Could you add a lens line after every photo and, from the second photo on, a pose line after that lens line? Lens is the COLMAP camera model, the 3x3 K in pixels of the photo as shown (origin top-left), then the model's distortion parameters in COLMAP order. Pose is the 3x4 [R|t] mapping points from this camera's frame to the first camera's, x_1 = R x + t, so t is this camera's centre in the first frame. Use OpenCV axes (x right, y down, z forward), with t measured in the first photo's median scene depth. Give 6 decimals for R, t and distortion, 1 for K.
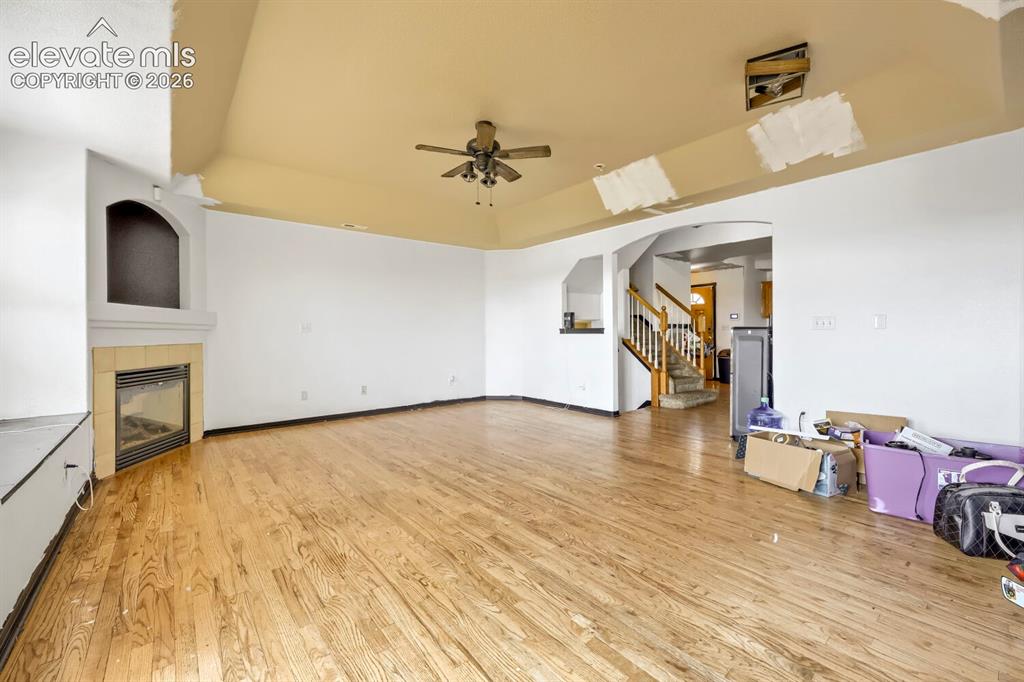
lens RADIAL K [[415.7, 0, 514.4], [0, 415.7, 338.0], [0, 0, 1]] dist [-0.002292, -0.000063]
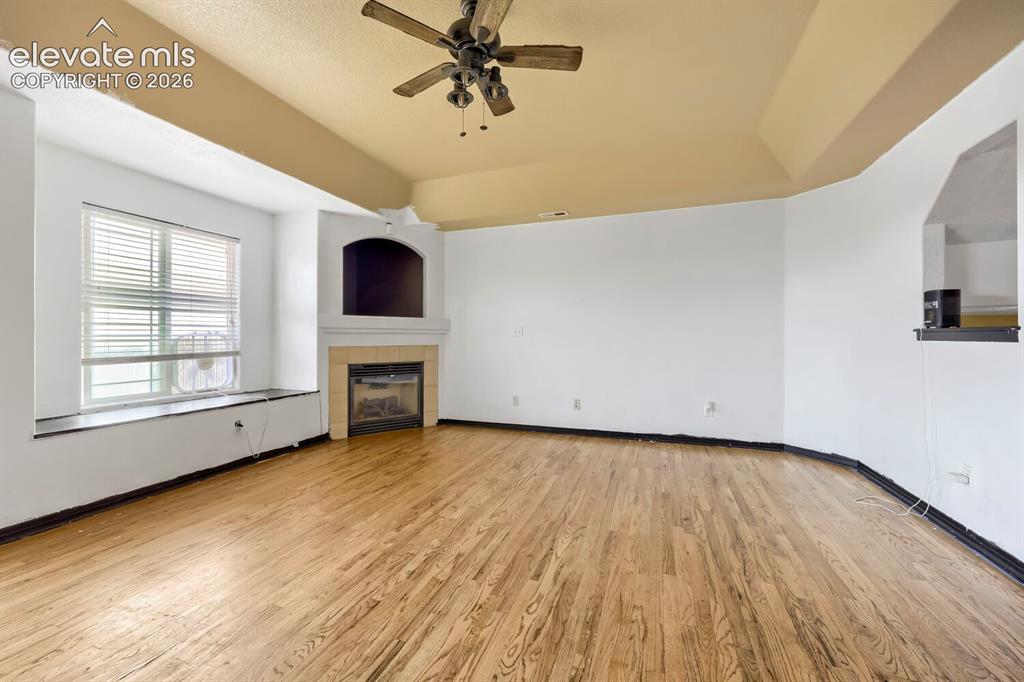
lens RADIAL K [[415.7, 0, 511.0], [0, 415.7, 335.8], [0, 0, 1]] dist [-0.002292, -0.000063]
pose [[0.506757, 0.002070, -0.862087, 0.428195], [-0.012005, 0.999917, -0.004656, -0.012201], [0.862006, 0.012709, 0.506739, 0.642080]]
